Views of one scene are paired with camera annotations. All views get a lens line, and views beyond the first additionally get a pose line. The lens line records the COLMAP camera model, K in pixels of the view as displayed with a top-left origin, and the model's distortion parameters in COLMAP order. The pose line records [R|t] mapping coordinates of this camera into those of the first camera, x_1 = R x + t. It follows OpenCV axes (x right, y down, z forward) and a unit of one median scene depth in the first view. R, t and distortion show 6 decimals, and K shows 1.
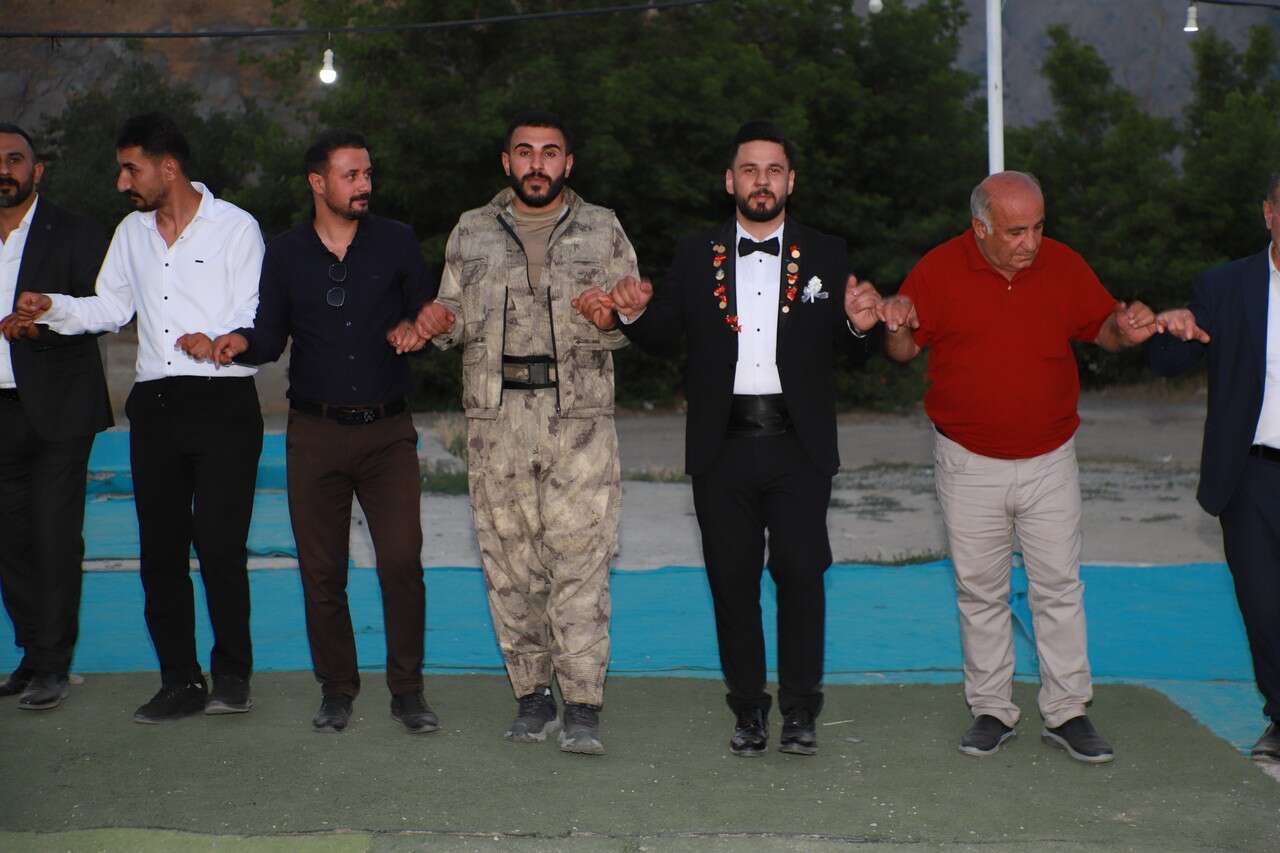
lens RADIAL K [[2882.7, 0, 610.6], [0, 2882.7, 382.7], [0, 0, 1]] dist [0.339006, 0.000000]
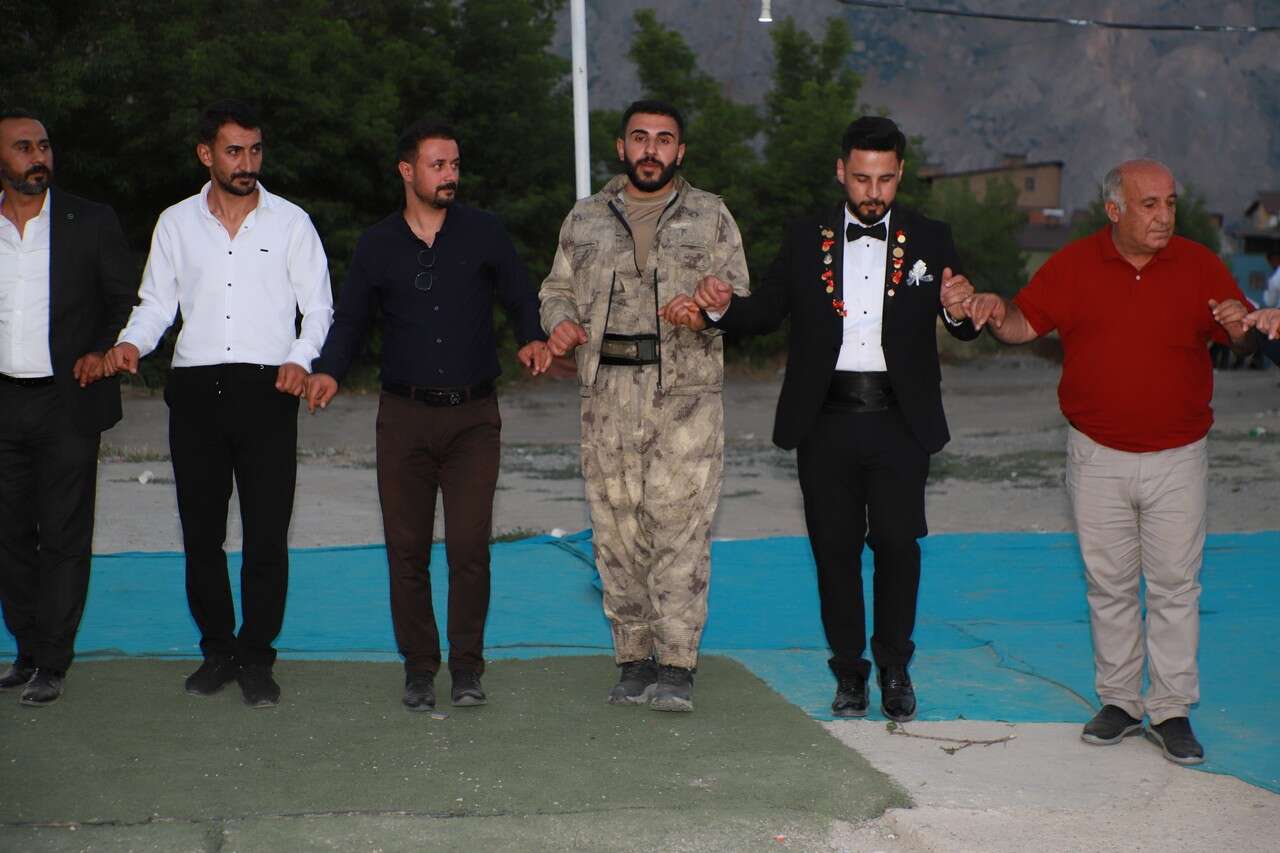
lens RADIAL K [[2882.7, 0, 637.2], [0, 2882.7, 422.1], [0, 0, 1]] dist [0.339006, 0.000000]
pose [[0.987632, -0.003123, 0.156760, -0.188205], [-0.000123, 0.999786, 0.020691, 0.000445], [-0.156792, -0.020454, 0.987420, -0.031322]]
